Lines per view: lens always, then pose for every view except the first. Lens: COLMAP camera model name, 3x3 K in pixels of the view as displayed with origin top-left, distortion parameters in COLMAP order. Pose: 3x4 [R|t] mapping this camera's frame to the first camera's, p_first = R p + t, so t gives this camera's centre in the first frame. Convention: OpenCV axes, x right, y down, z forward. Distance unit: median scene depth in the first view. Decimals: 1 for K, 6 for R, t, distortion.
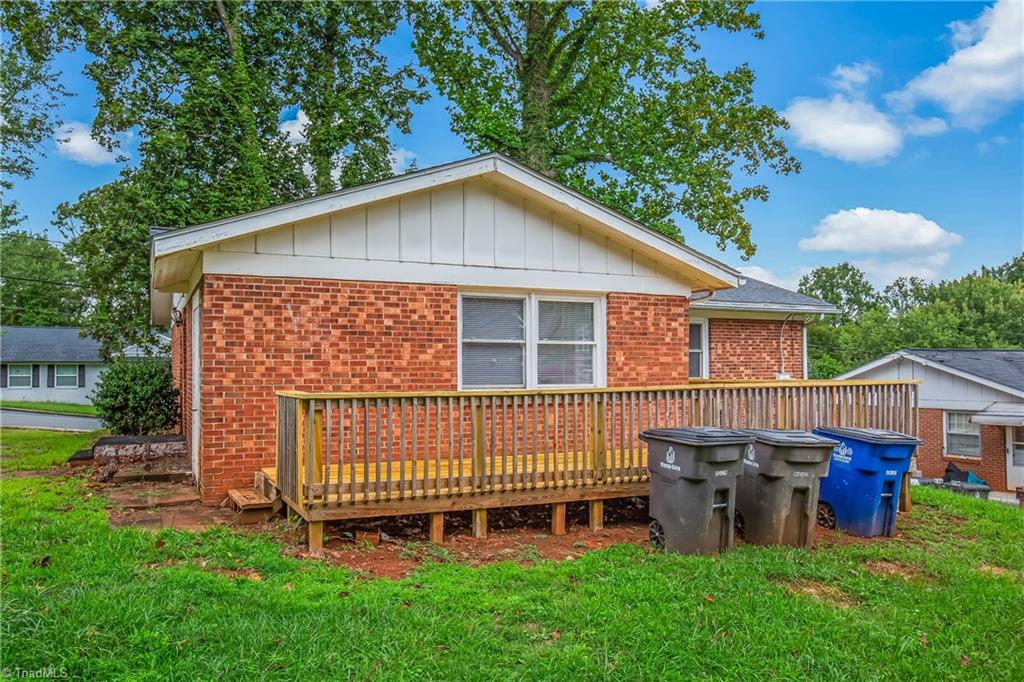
lens RADIAL K [[742.8, 0, 507.5], [0, 742.8, 355.1], [0, 0, 1]] dist [-0.011238, -0.000901]
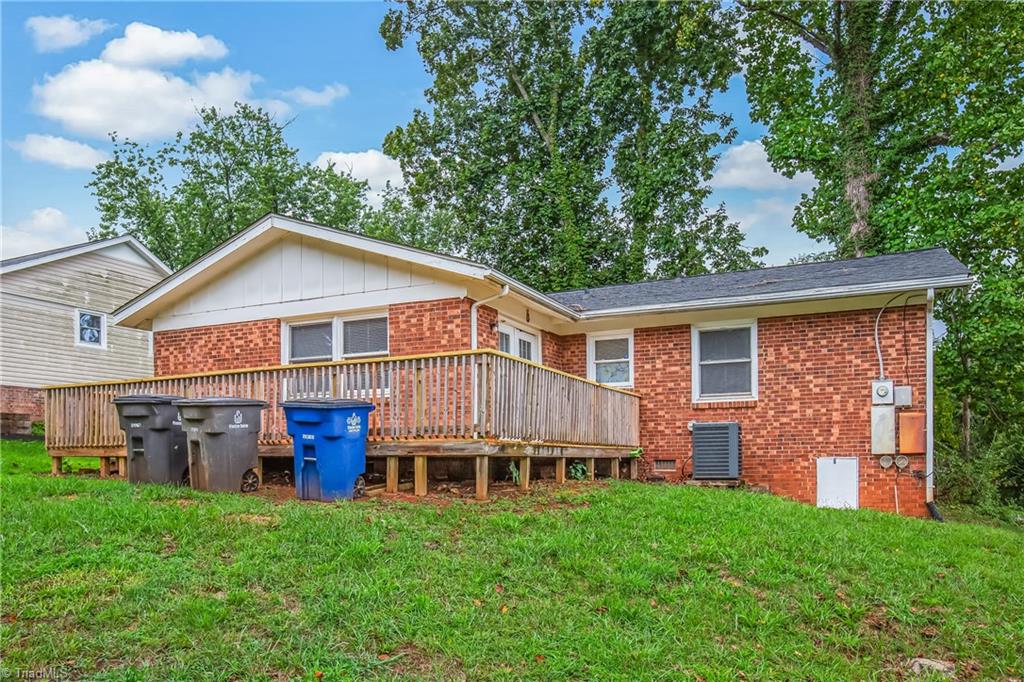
lens RADIAL K [[735.1, 0, 515.4], [0, 735.1, 455.1], [0, 0, 1]] dist [-0.011883, -0.000623]
pose [[0.648164, -0.005589, -0.761480, 1.241746], [0.020262, 0.999746, 0.009909, 0.151443], [0.761231, -0.021852, 0.648112, 0.469815]]
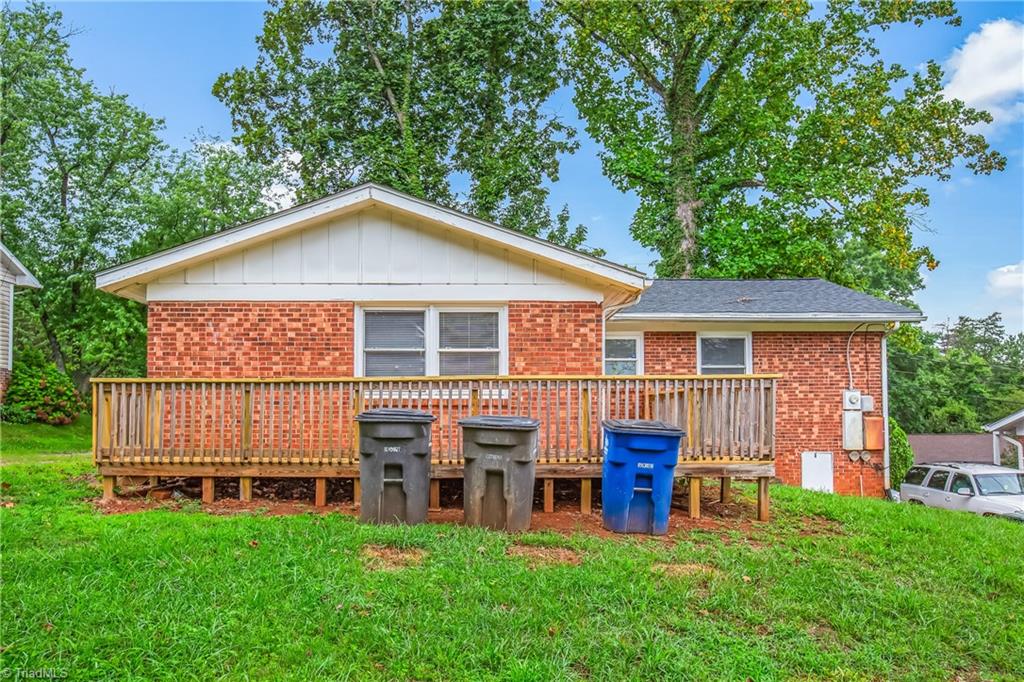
lens RADIAL K [[703.2, 0, 512.5], [0, 703.2, 390.7], [0, 0, 1]] dist [-0.013963, -0.003053]
pose [[0.916755, -0.011932, -0.399272, 0.605190], [0.006342, 0.999863, -0.015318, 0.064702], [0.399400, 0.011510, 0.916705, 0.098502]]
